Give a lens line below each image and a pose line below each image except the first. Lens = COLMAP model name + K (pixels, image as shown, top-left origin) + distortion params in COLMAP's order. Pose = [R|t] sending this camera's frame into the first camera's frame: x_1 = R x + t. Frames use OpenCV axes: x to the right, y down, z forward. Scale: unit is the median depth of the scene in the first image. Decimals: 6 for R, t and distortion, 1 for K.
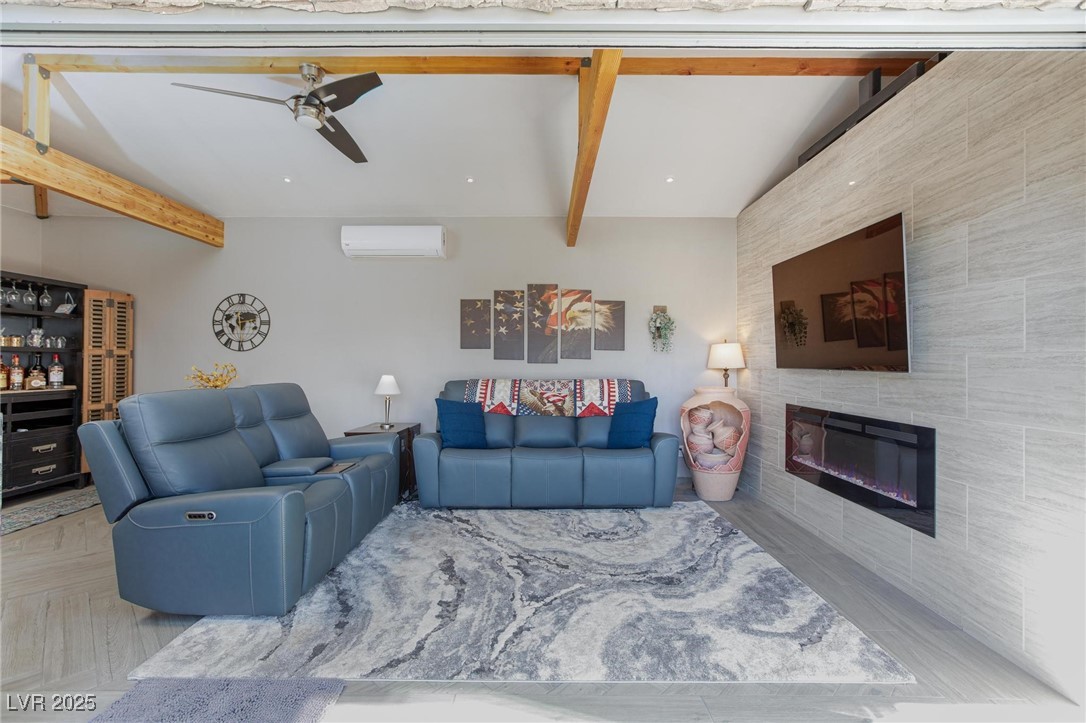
lens RADIAL K [[503.2, 0, 540.2], [0, 503.2, 361.3], [0, 0, 1]] dist [-0.022983, 0.016421]
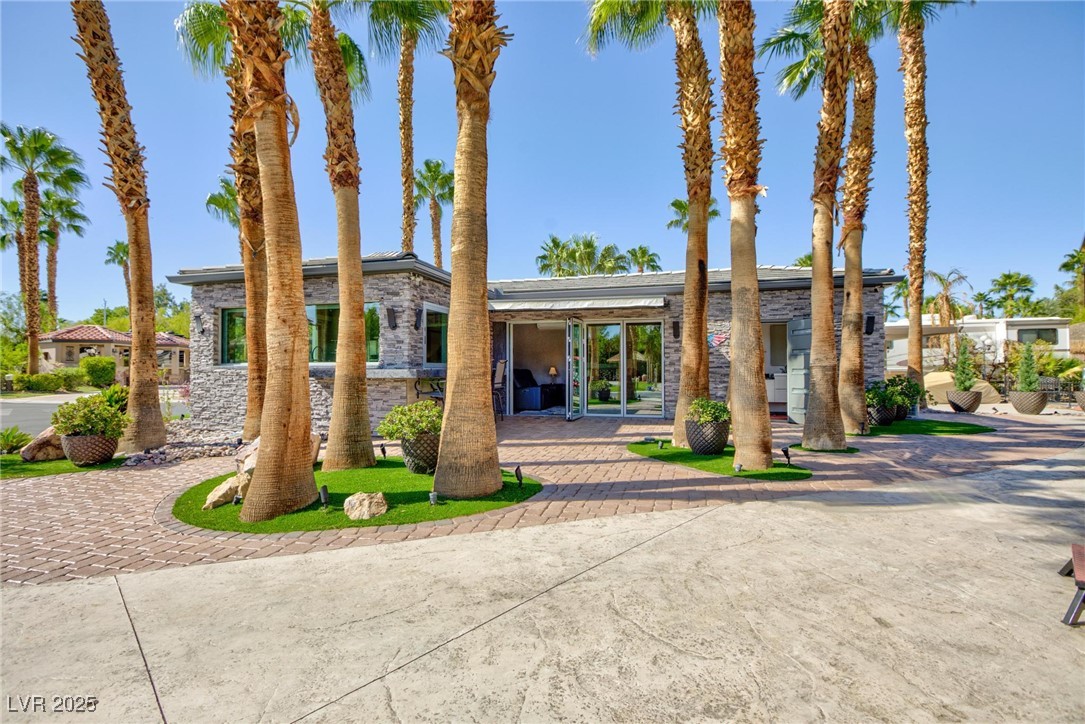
lens RADIAL K [[502.8, 0, 539.7], [0, 502.8, 361.8], [0, 0, 1]] dist [-0.022983, 0.016421]
pose [[0.964923, -0.010601, -0.262320, 0.448578], [0.005859, 0.999805, -0.018854, 0.049284], [0.262469, 0.016655, 0.964797, -2.079516]]
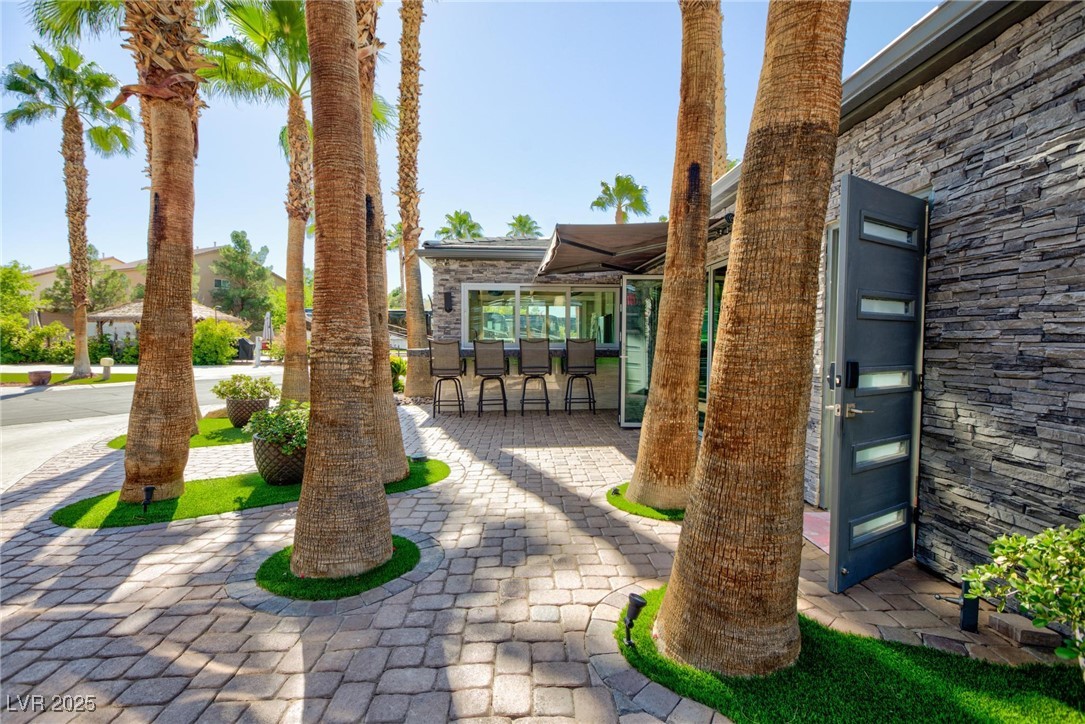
lens RADIAL K [[502.8, 0, 539.7], [0, 502.8, 361.8], [0, 0, 1]] dist [-0.022983, 0.016421]
pose [[0.072737, 0.037472, -0.996647, 1.472820], [-0.000302, 0.999295, 0.037549, 0.013925], [0.997351, -0.002430, 0.072697, -0.251534]]
